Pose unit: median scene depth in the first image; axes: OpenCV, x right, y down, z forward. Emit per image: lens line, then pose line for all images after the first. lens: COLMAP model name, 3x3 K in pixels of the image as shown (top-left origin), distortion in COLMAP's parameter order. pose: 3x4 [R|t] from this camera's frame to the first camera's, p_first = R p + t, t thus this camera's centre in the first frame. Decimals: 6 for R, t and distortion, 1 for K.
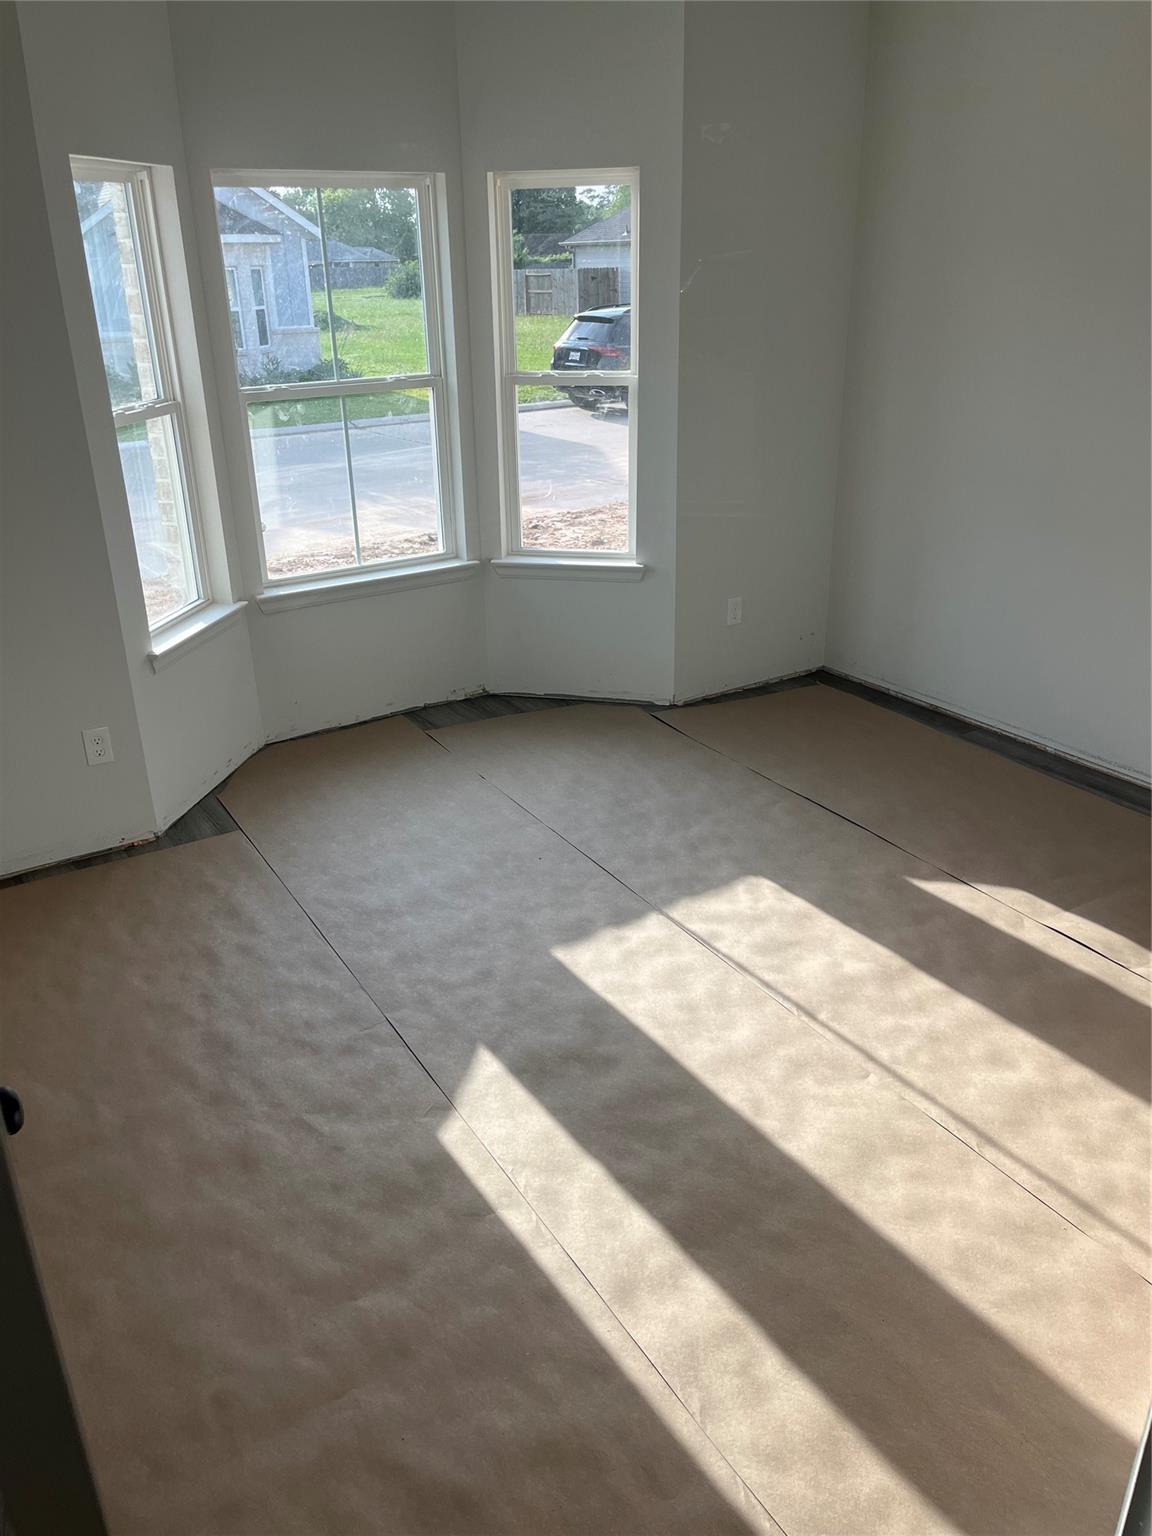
lens RADIAL K [[1176.4, 0, 577.4], [0, 1176.4, 766.4], [0, 0, 1]] dist [0.042364, -0.061762]
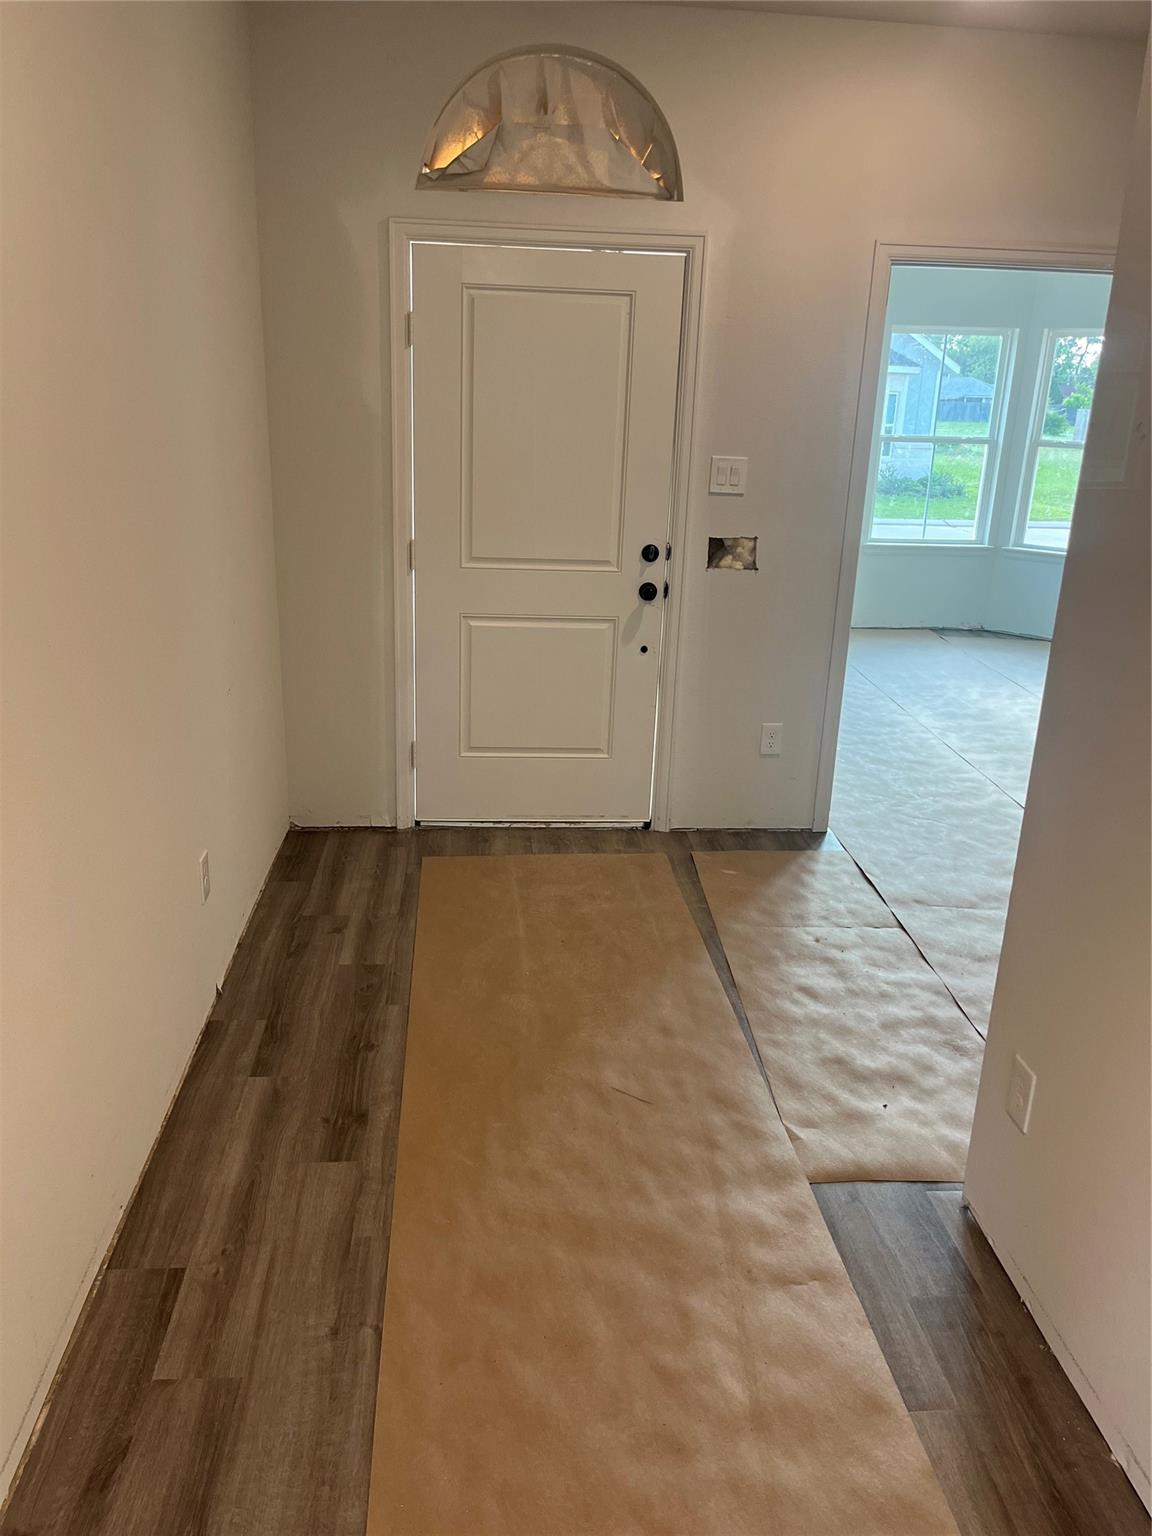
lens RADIAL K [[1176.4, 0, 573.5], [0, 1176.4, 766.5], [0, 0, 1]] dist [0.042364, -0.061762]
pose [[0.878543, 0.192474, -0.437168, 0.187597], [-0.234720, 0.971059, -0.044167, 0.347170], [0.416015, 0.141414, 0.898295, -0.726697]]
